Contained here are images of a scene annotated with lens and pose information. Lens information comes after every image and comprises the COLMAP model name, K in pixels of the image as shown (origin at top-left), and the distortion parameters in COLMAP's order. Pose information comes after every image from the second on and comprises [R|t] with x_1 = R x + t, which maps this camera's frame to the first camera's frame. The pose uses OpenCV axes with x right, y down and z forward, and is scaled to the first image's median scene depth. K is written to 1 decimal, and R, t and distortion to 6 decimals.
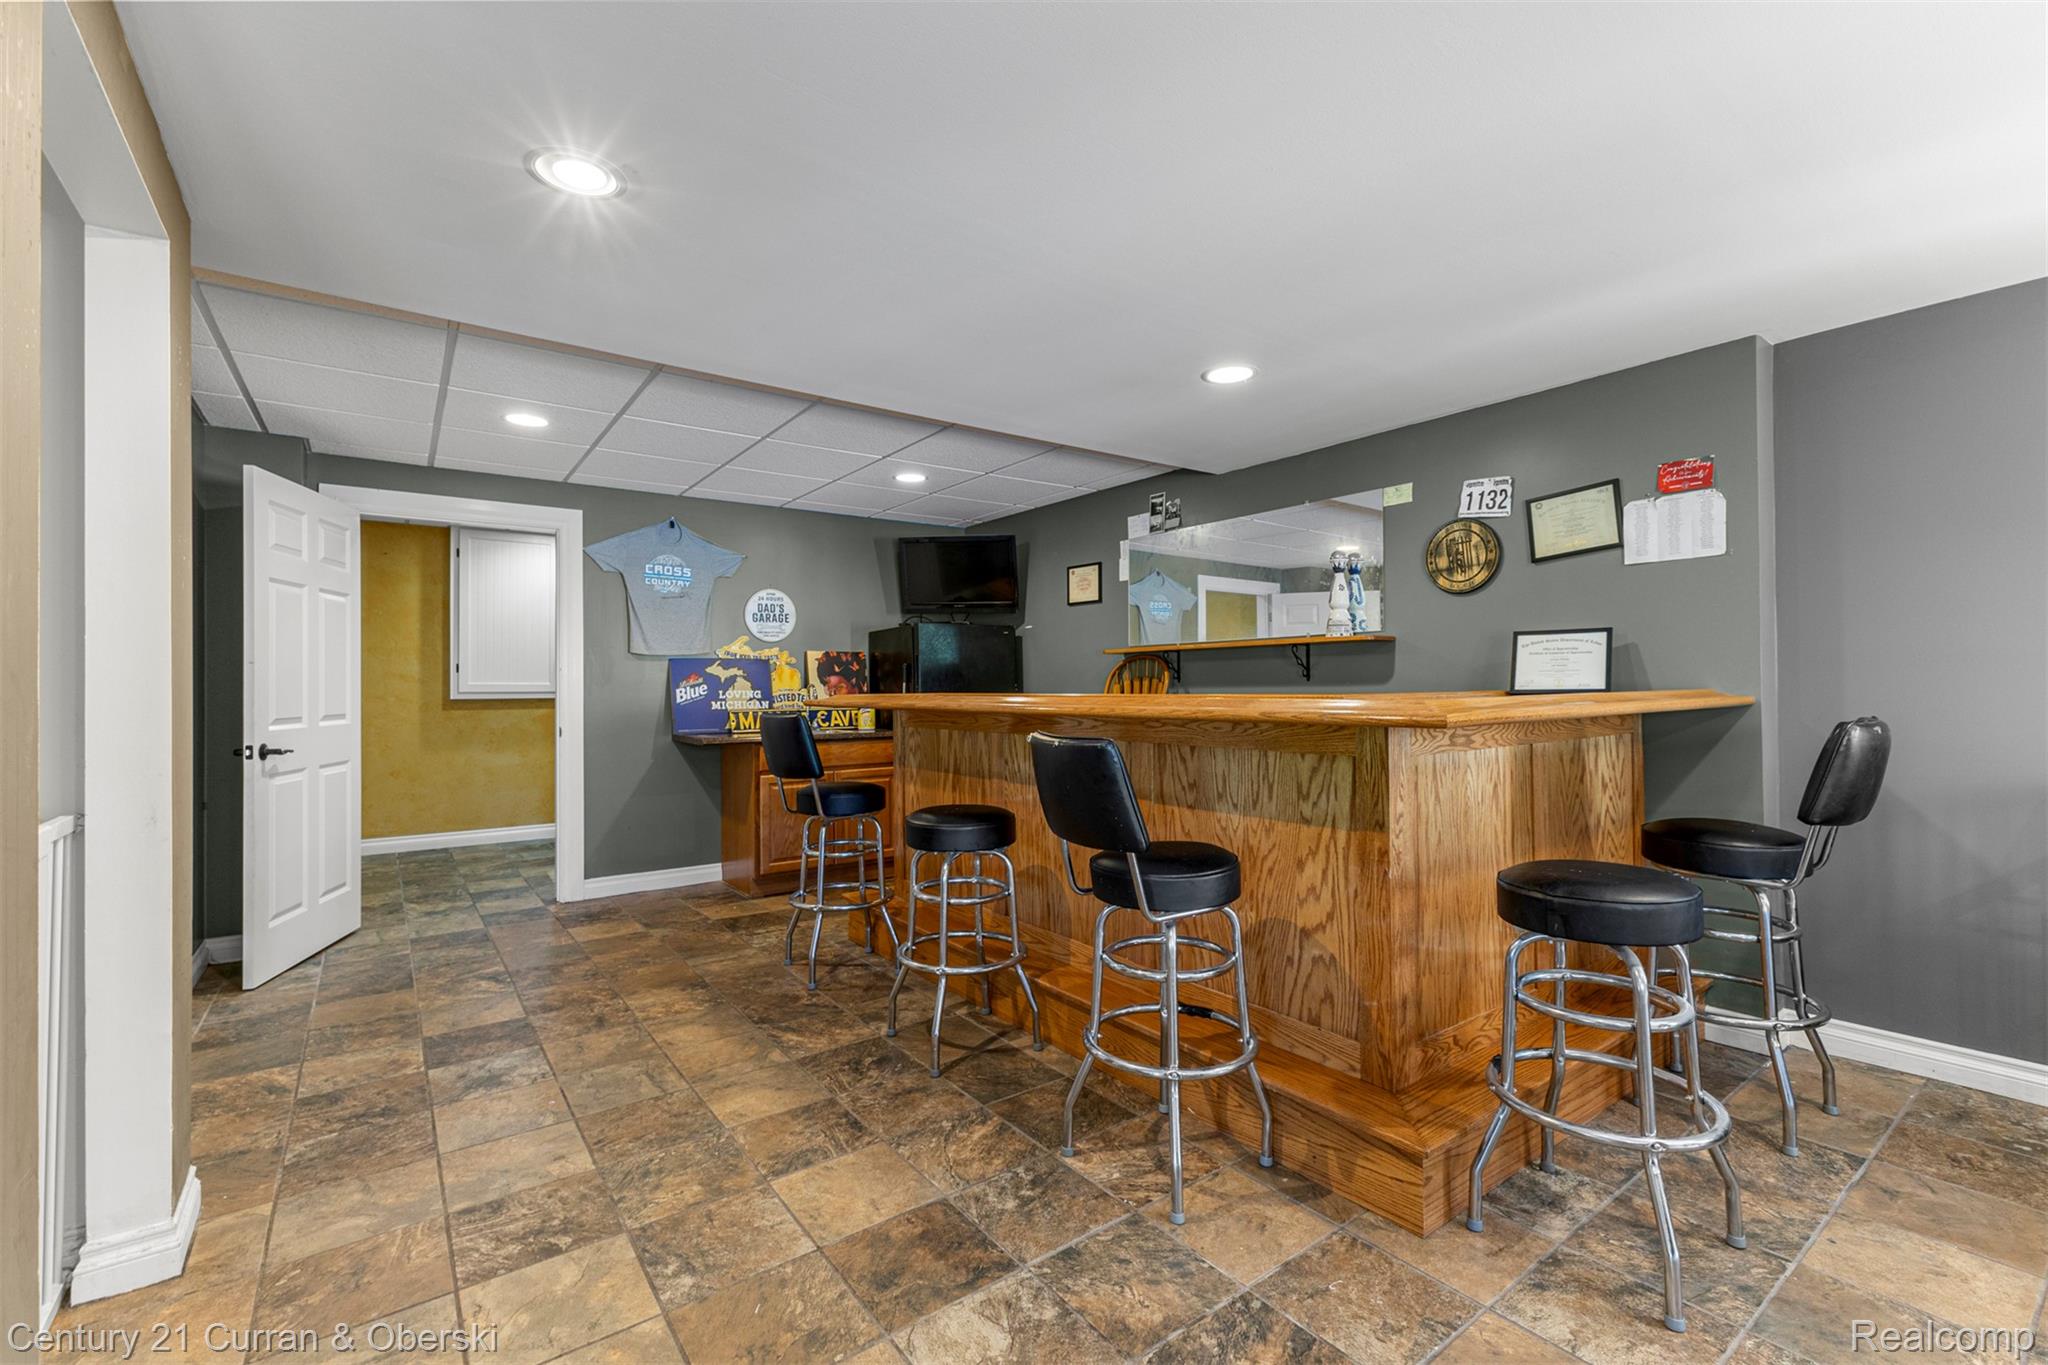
lens RADIAL K [[880.8, 0, 1024.5], [0, 880.8, 693.0], [0, 0, 1]] dist [0.003922, -0.000057]
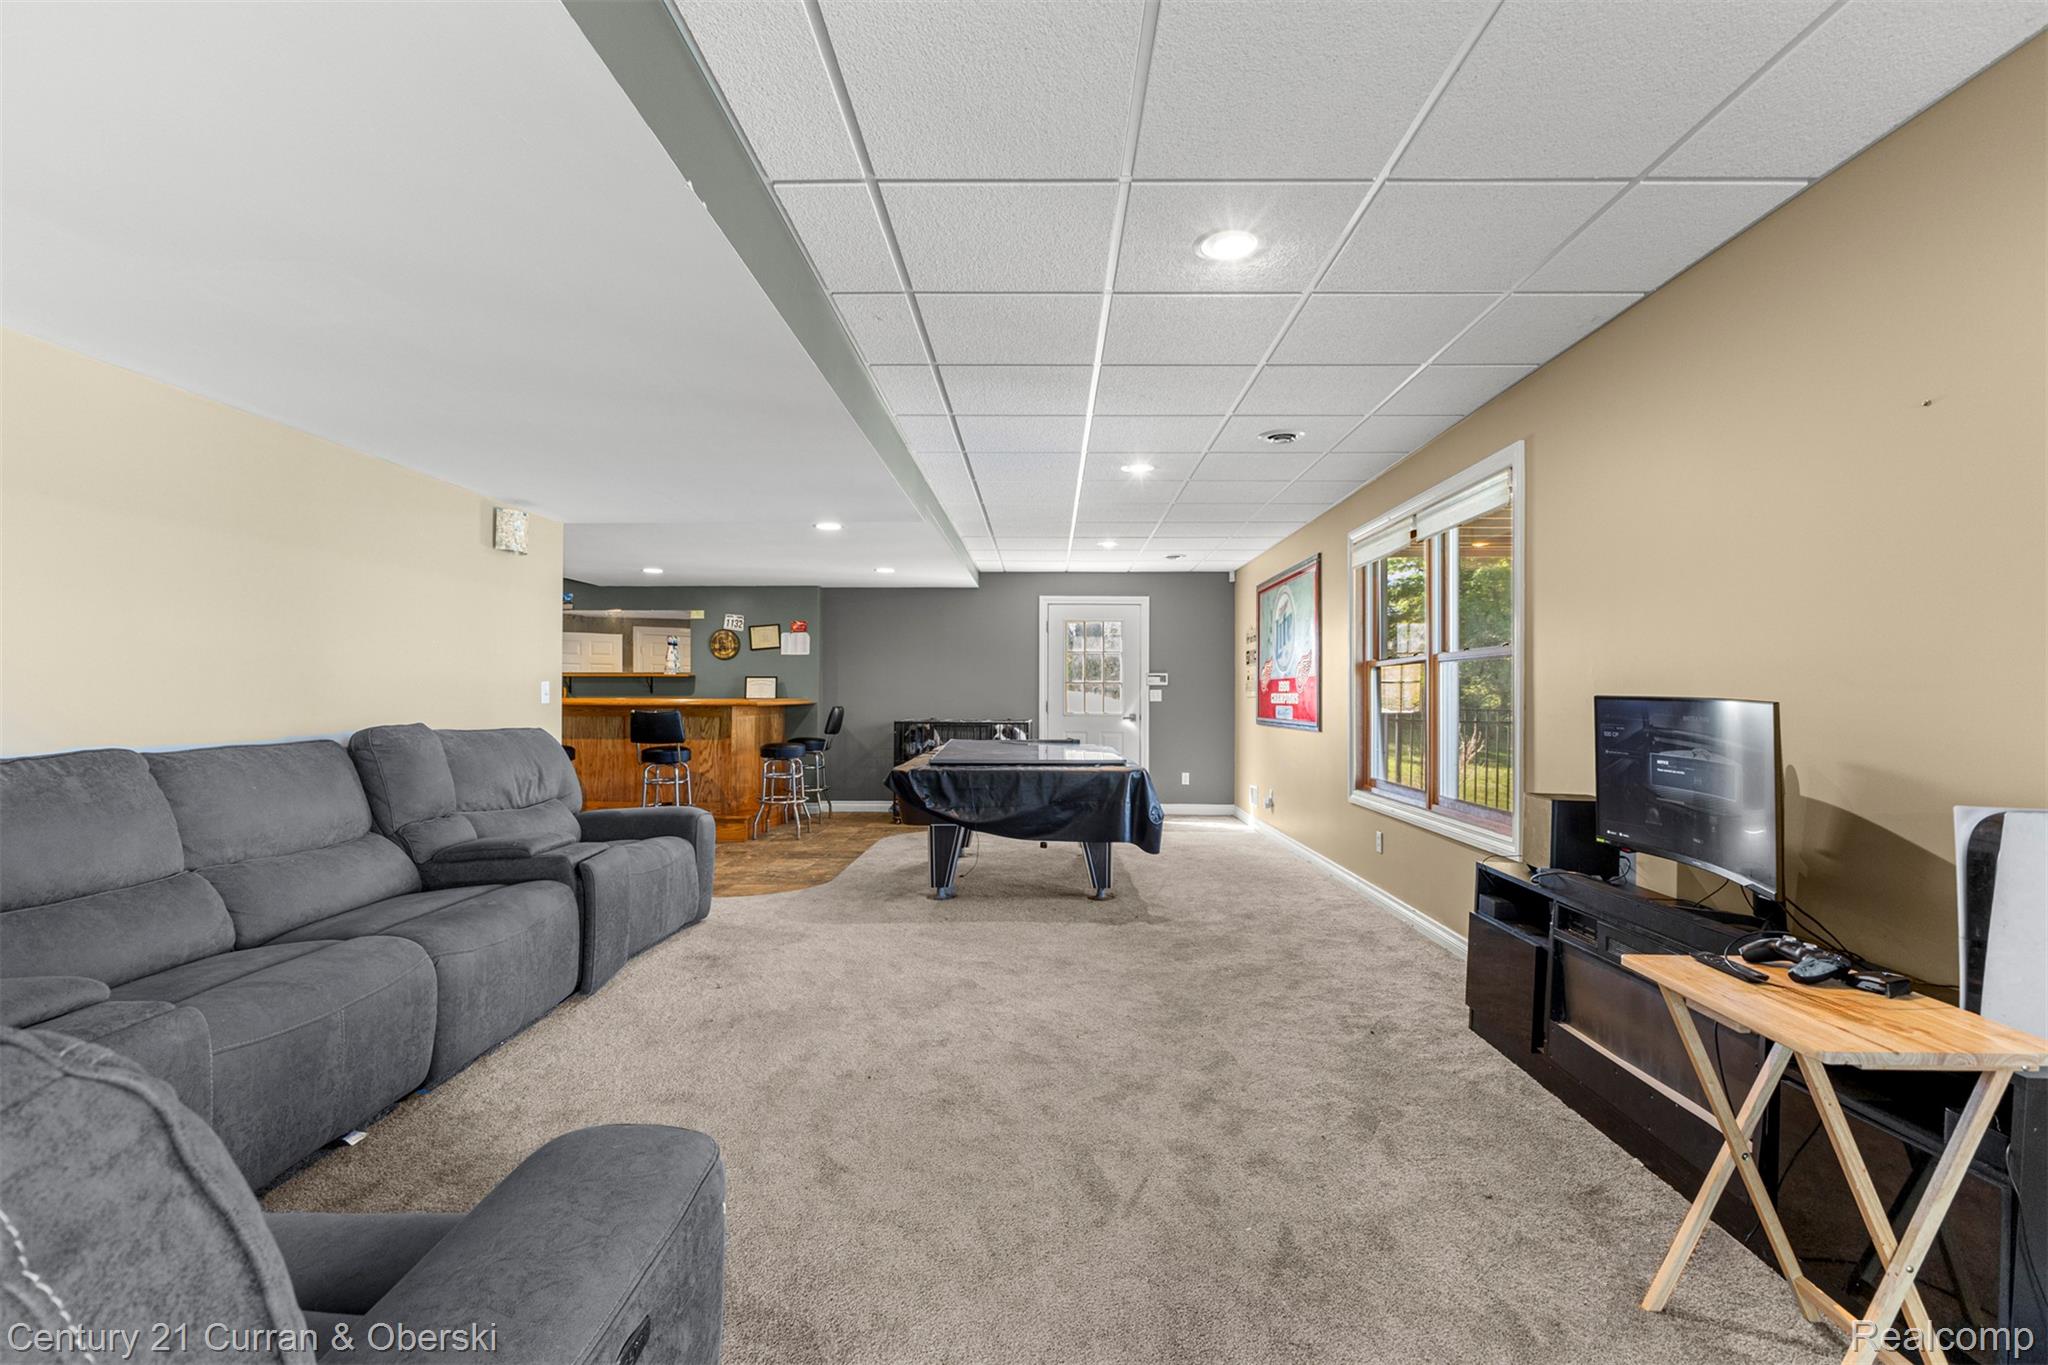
lens RADIAL K [[901.2, 0, 1024.0], [0, 901.2, 682.5], [0, 0, 1]] dist [-0.010831, 0.000165]
pose [[0.611384, 0.025291, 0.790930, -1.179909], [-0.004753, 0.999588, -0.028289, 0.023963], [-0.791320, 0.013537, 0.611252, -1.449693]]
